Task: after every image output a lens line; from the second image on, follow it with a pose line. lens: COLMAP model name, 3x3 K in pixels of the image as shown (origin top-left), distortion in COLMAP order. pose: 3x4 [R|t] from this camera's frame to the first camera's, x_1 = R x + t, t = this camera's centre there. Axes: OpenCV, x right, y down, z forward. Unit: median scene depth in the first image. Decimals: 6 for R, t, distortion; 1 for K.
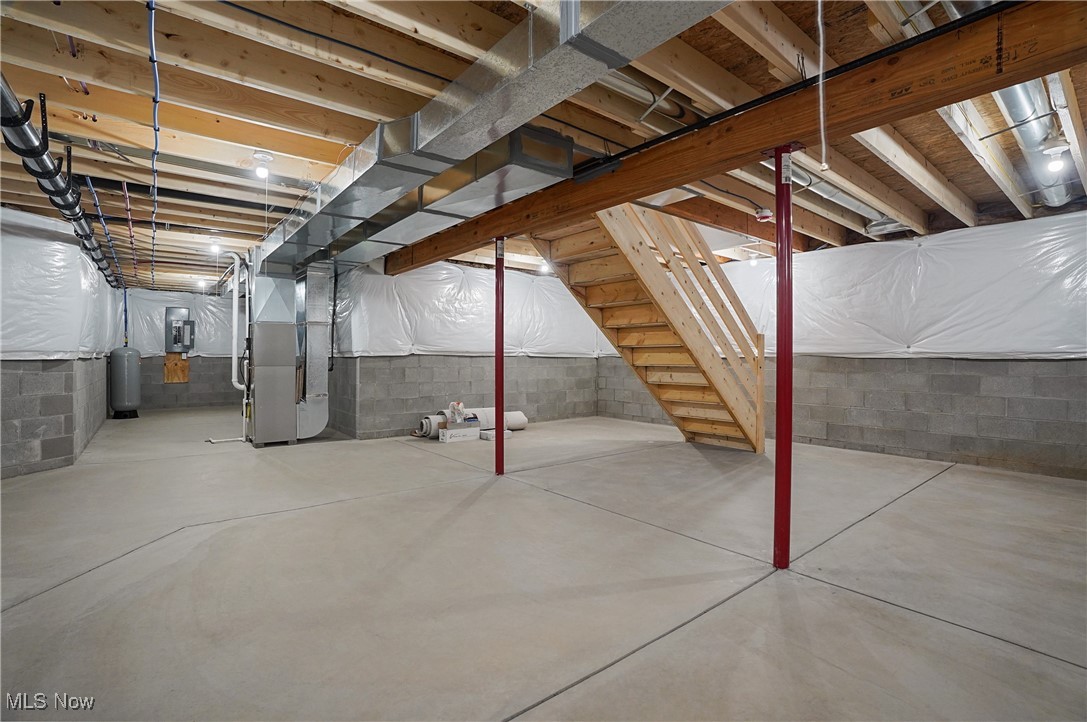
lens RADIAL K [[499.1, 0, 543.4], [0, 499.1, 357.2], [0, 0, 1]] dist [-0.040693, 0.001445]
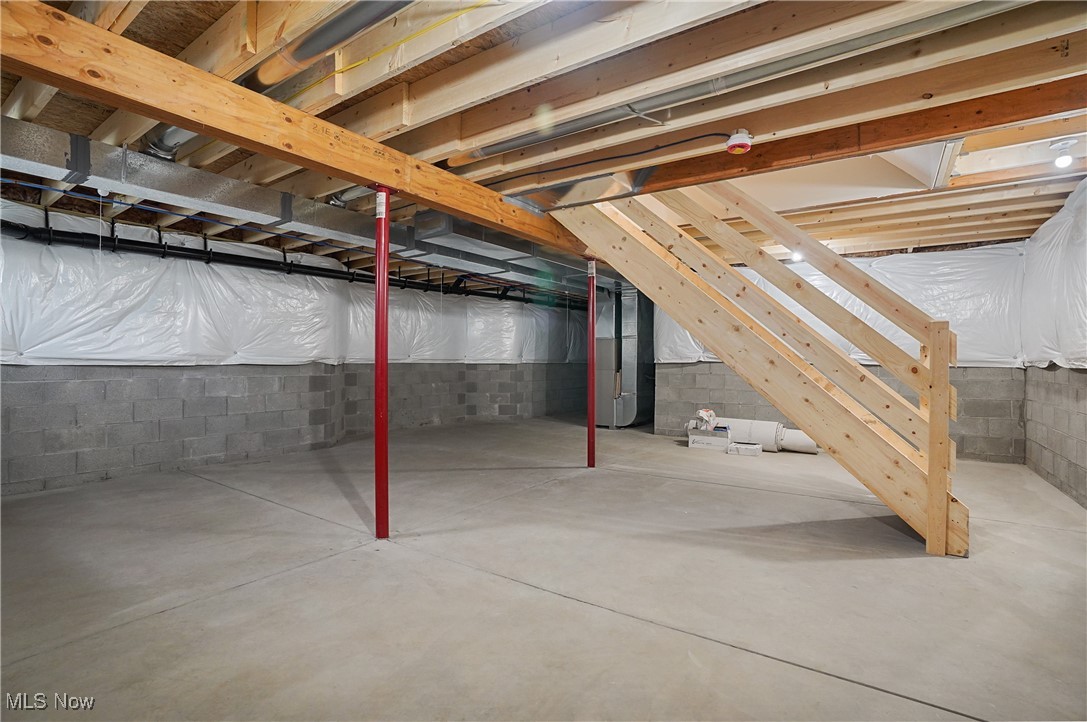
lens RADIAL K [[499.1, 0, 542.2], [0, 499.1, 361.8], [0, 0, 1]] dist [-0.040693, 0.001445]
pose [[0.293757, 0.000737, -0.955880, 0.706359], [-0.007070, 0.999974, -0.001401, -0.001208], [0.955854, 0.007170, 0.293754, 0.409137]]
